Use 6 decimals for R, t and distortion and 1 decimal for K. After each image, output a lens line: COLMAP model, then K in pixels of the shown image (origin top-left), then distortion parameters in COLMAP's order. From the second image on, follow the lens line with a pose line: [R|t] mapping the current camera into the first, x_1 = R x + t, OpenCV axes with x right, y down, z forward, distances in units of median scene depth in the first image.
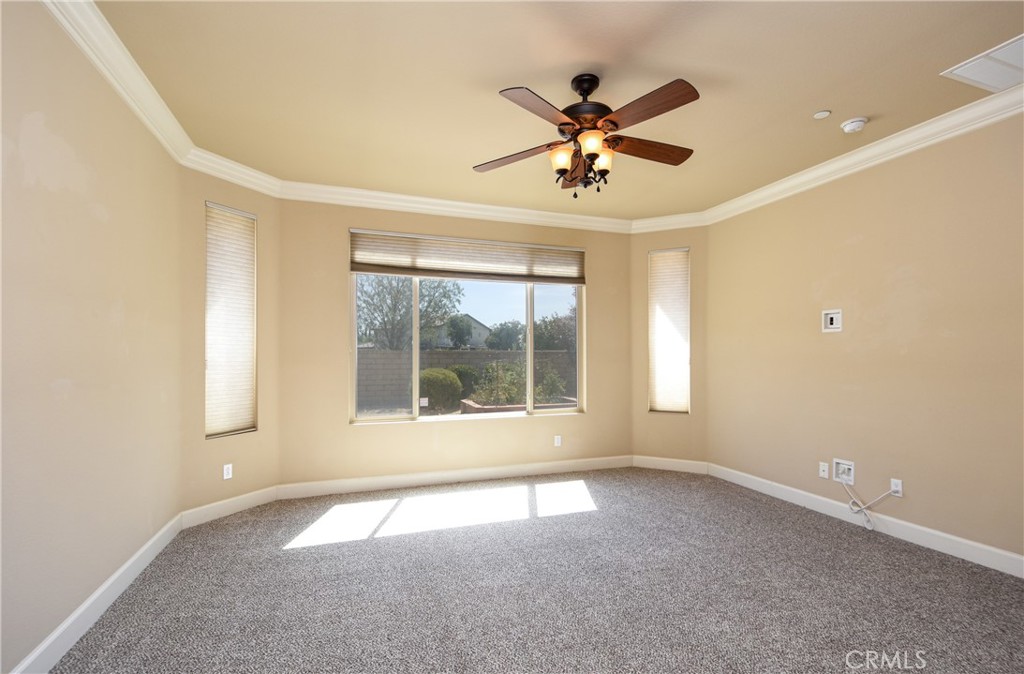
lens RADIAL K [[458.2, 0, 522.4], [0, 458.2, 349.0], [0, 0, 1]] dist [0.026872, -0.025221]
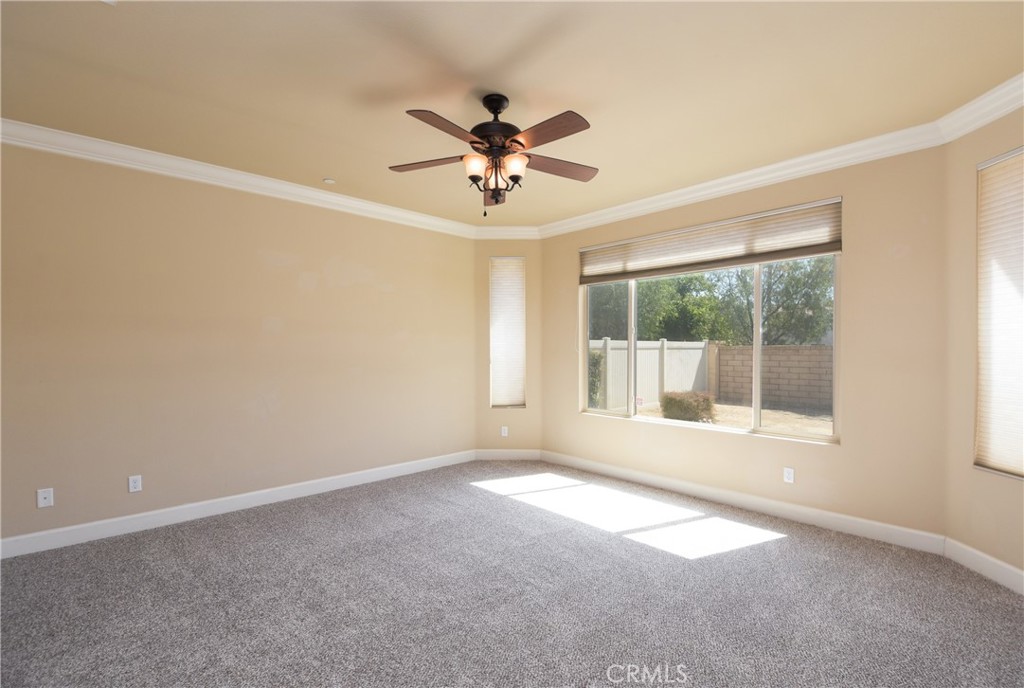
lens RADIAL K [[470.0, 0, 512.0], [0, 470.0, 344.0], [0, 0, 1]] dist [-0.000292, -0.015631]
pose [[0.392080, -0.007329, -0.919902, 0.671498], [0.018618, 0.999827, -0.000030, -0.018439], [0.919743, -0.017115, 0.392149, 0.354017]]
